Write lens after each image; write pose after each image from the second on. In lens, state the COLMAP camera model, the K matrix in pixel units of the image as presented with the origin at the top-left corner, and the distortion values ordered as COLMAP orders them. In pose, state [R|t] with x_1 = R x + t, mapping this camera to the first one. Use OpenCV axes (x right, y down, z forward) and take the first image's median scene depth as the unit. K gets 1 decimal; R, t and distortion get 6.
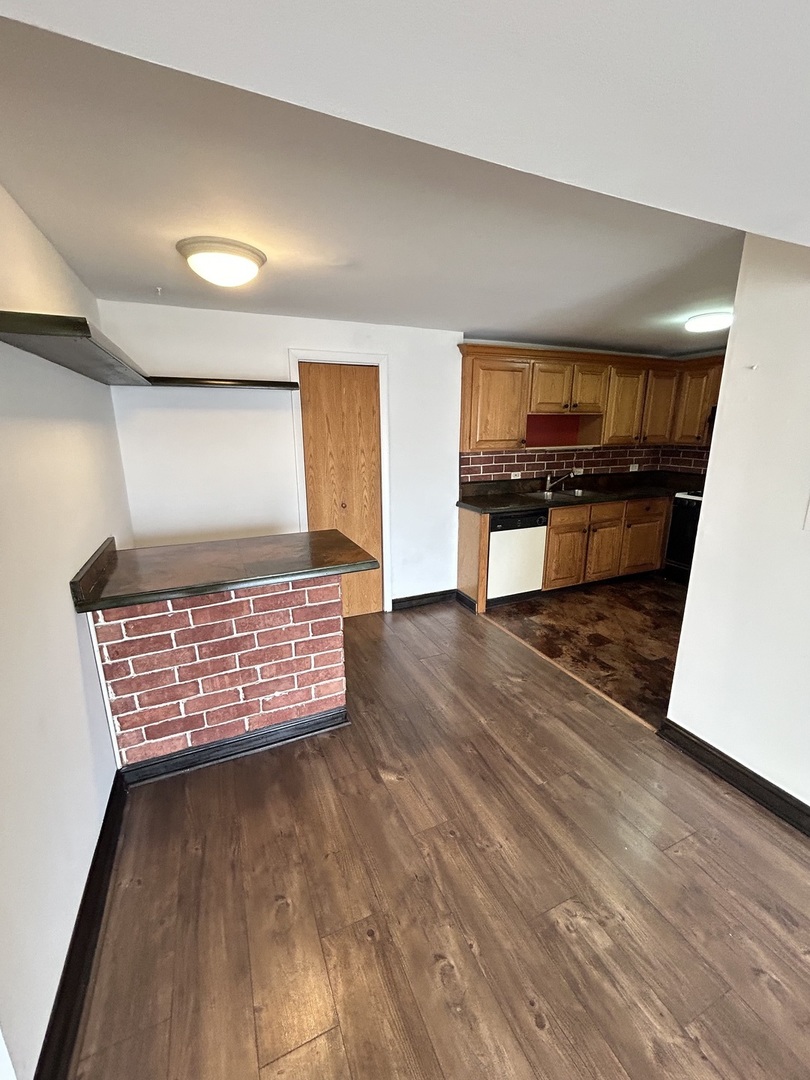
lens RADIAL K [[440.3, 0, 405.0], [0, 440.3, 540.0], [0, 0, 1]] dist [-0.003781, -0.000248]
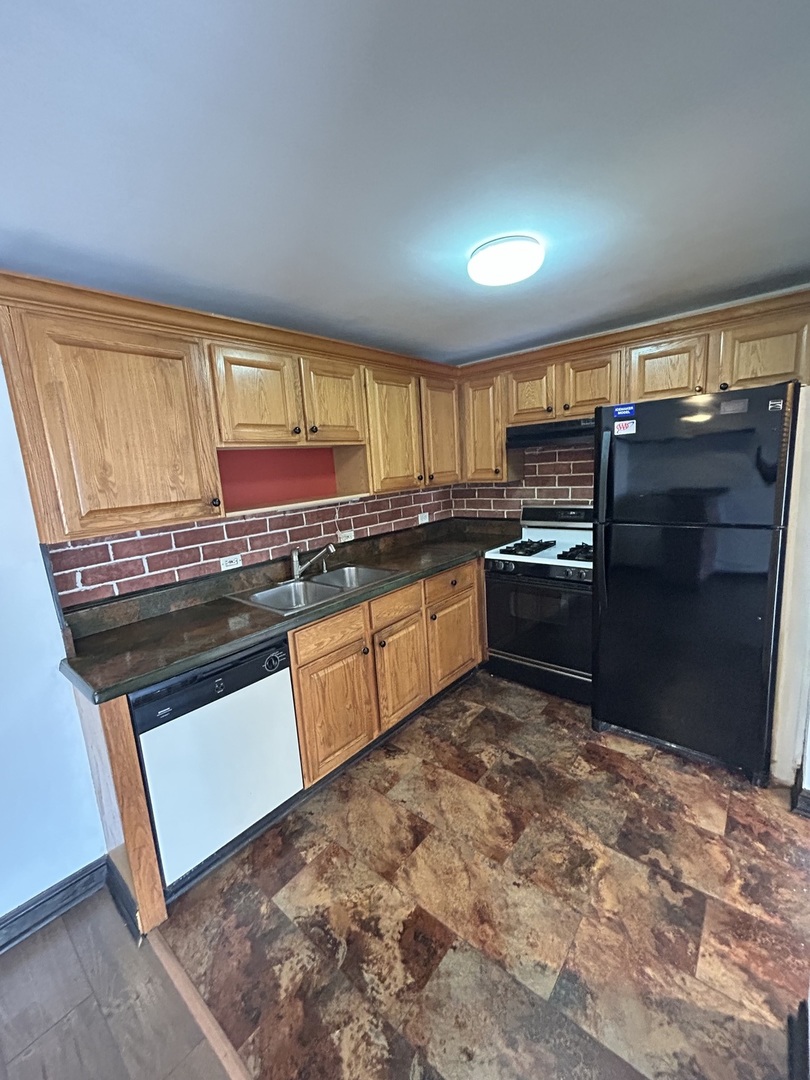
lens RADIAL K [[440.3, 0, 405.0], [0, 440.3, 540.0], [0, 0, 1]] dist [-0.003781, -0.000248]
pose [[0.900007, -0.127207, 0.416901, 0.233574], [0.166230, 0.984350, -0.058510, -0.112345], [-0.402934, 0.121961, 0.907067, 0.450149]]
